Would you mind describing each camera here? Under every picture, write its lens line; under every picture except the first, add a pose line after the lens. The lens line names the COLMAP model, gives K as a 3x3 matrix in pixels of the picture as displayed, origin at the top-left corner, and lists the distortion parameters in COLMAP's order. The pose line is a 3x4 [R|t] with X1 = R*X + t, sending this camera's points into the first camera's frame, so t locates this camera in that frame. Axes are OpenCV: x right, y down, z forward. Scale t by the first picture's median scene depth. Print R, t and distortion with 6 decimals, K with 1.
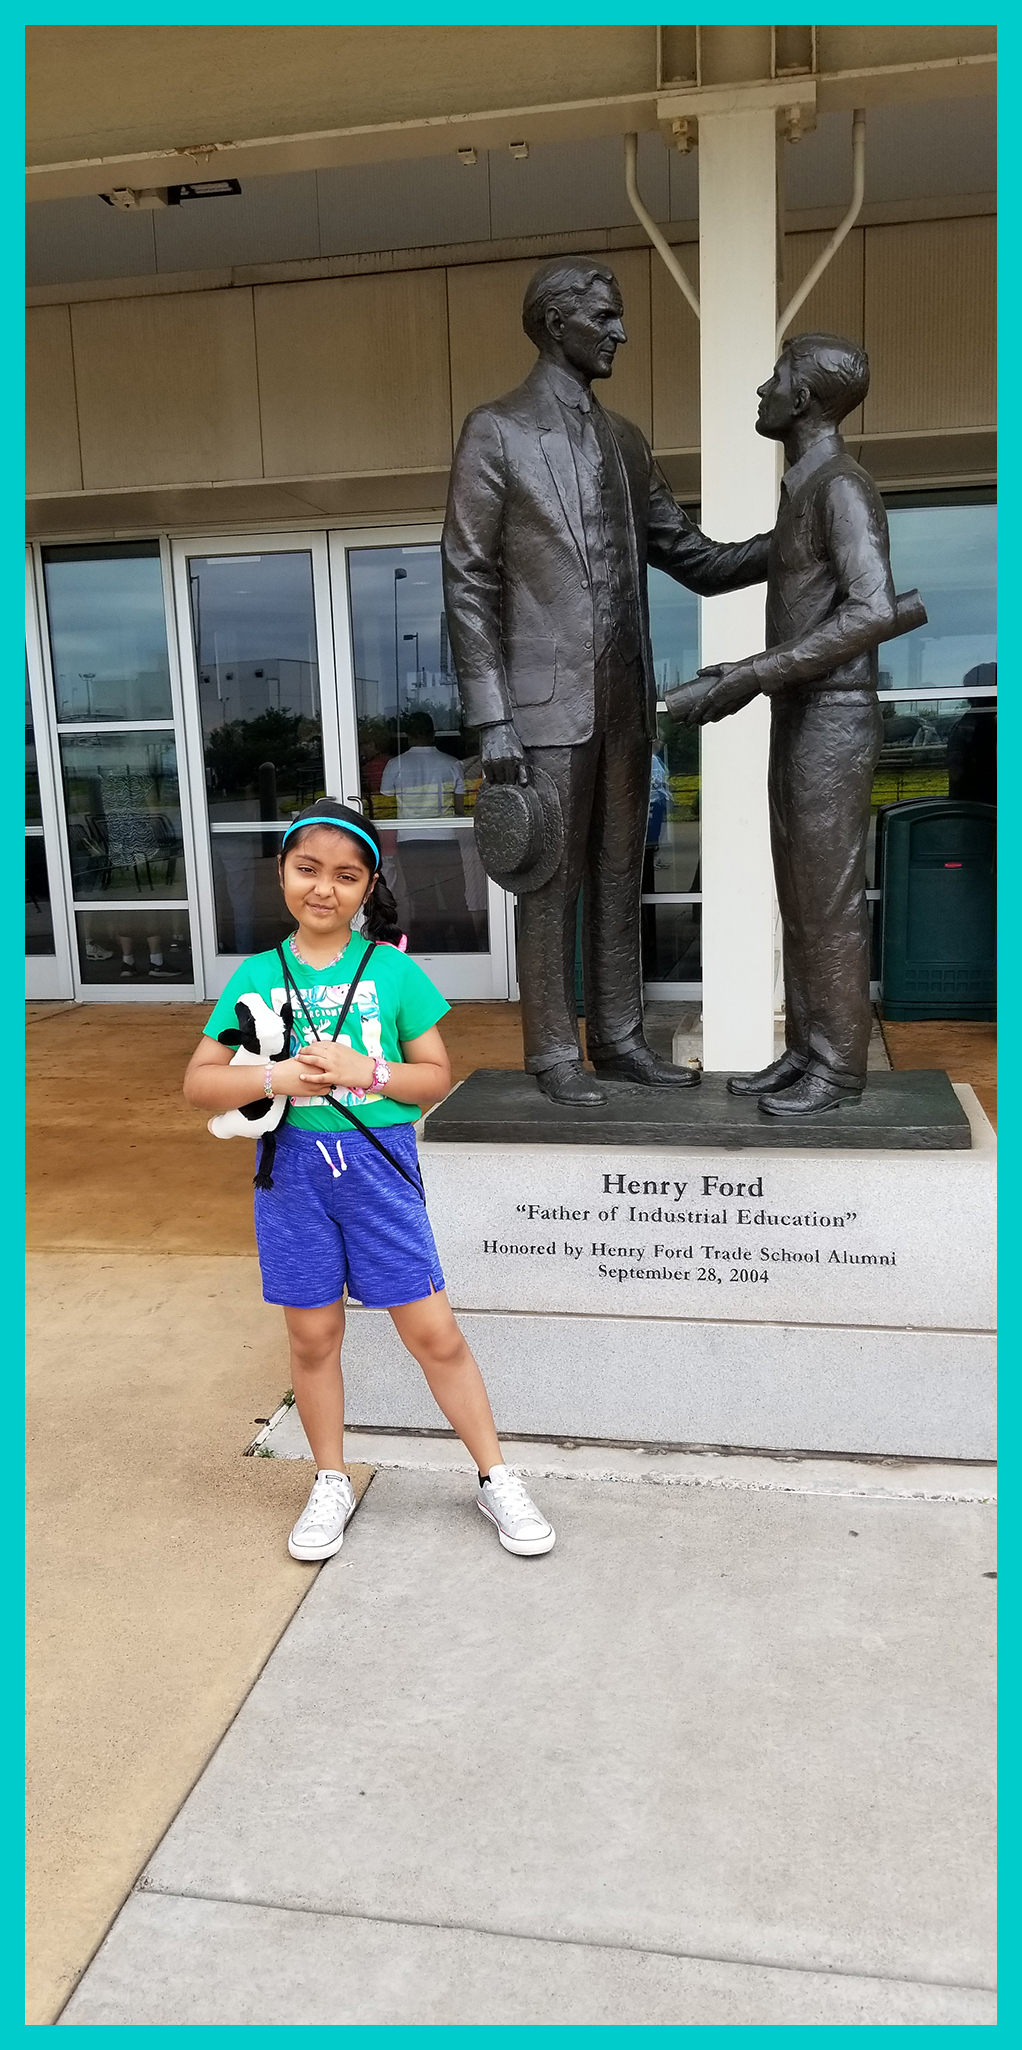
lens RADIAL K [[1533.4, 0, 491.4], [0, 1533.4, 1046.2], [0, 0, 1]] dist [0.086972, -0.144425]
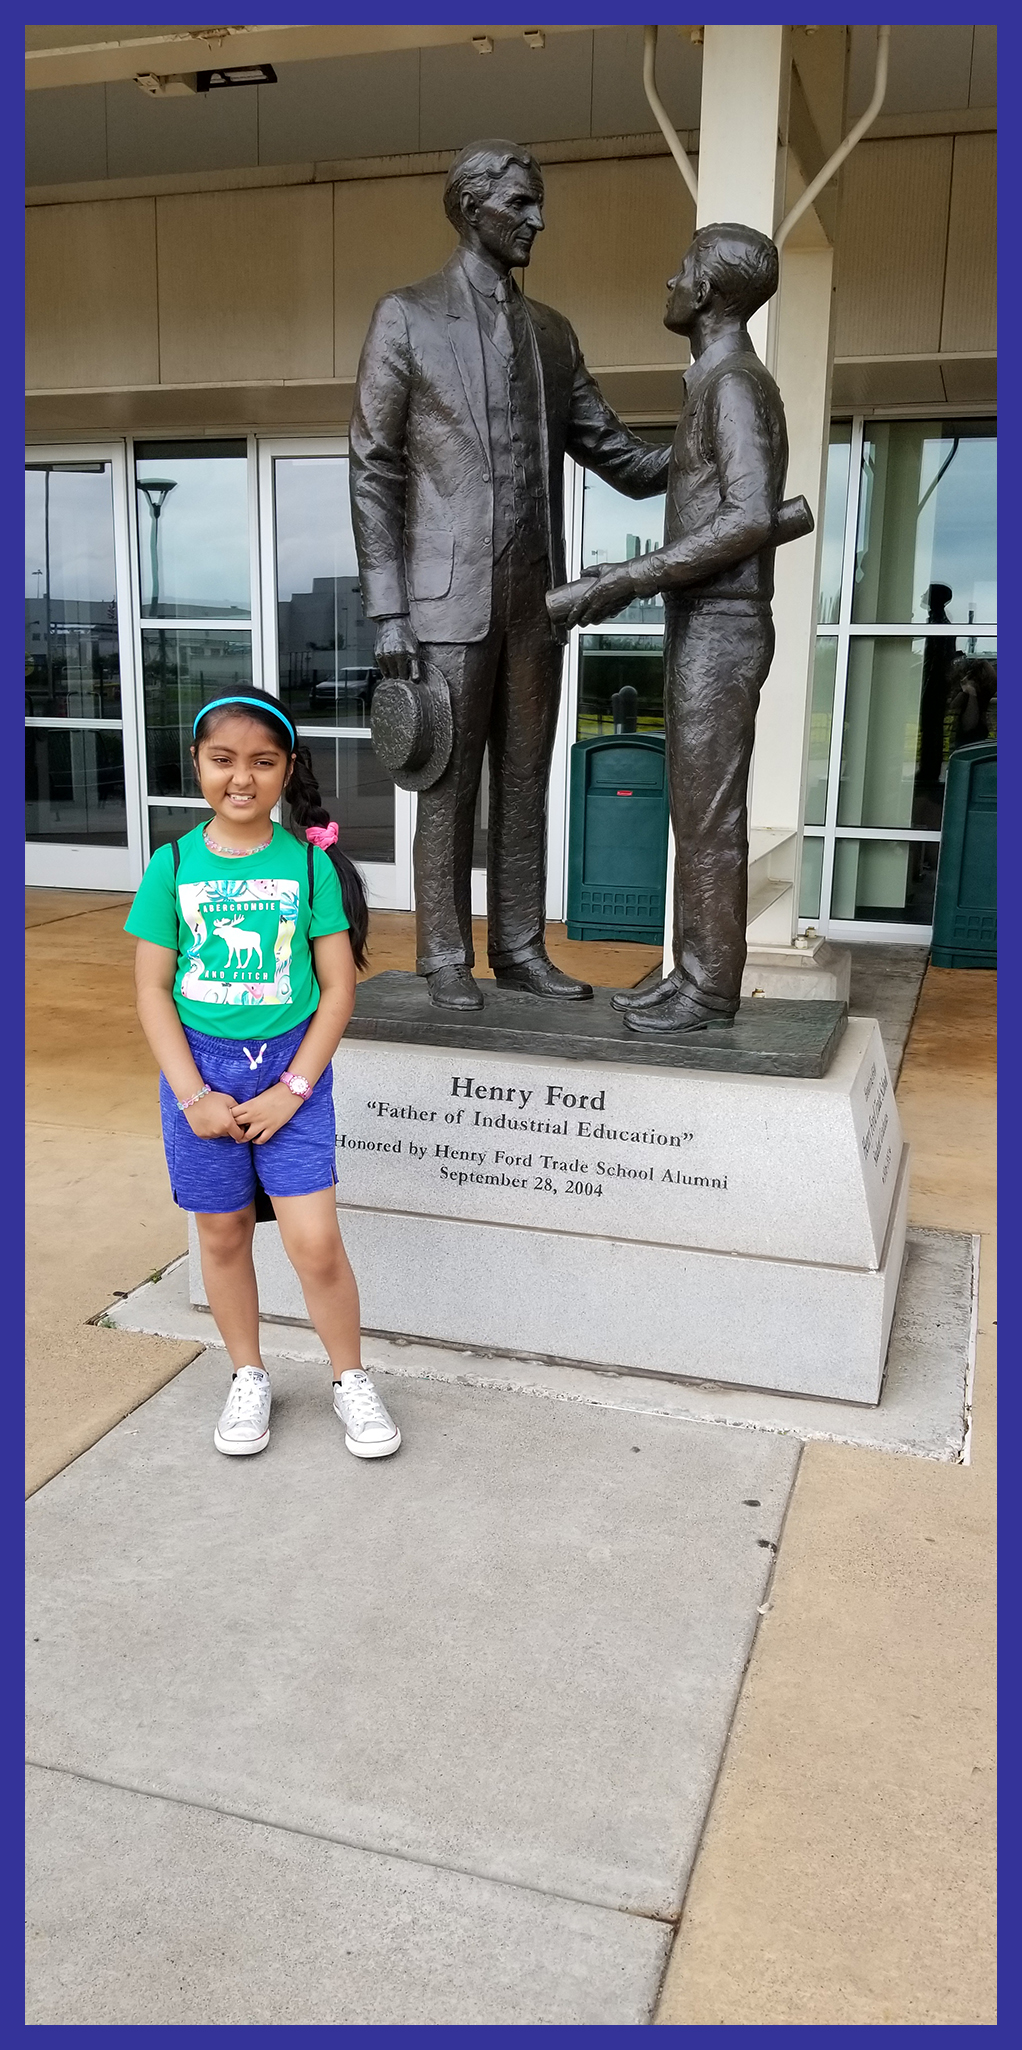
lens RADIAL K [[1532.6, 0, 511.0], [0, 1532.6, 1025.0], [0, 0, 1]] dist [0.093069, -0.168225]
pose [[0.993155, 0.073400, -0.090865, 0.198651], [-0.070441, 0.996889, 0.035359, 0.012013], [0.093177, -0.028716, 0.995235, 0.013637]]
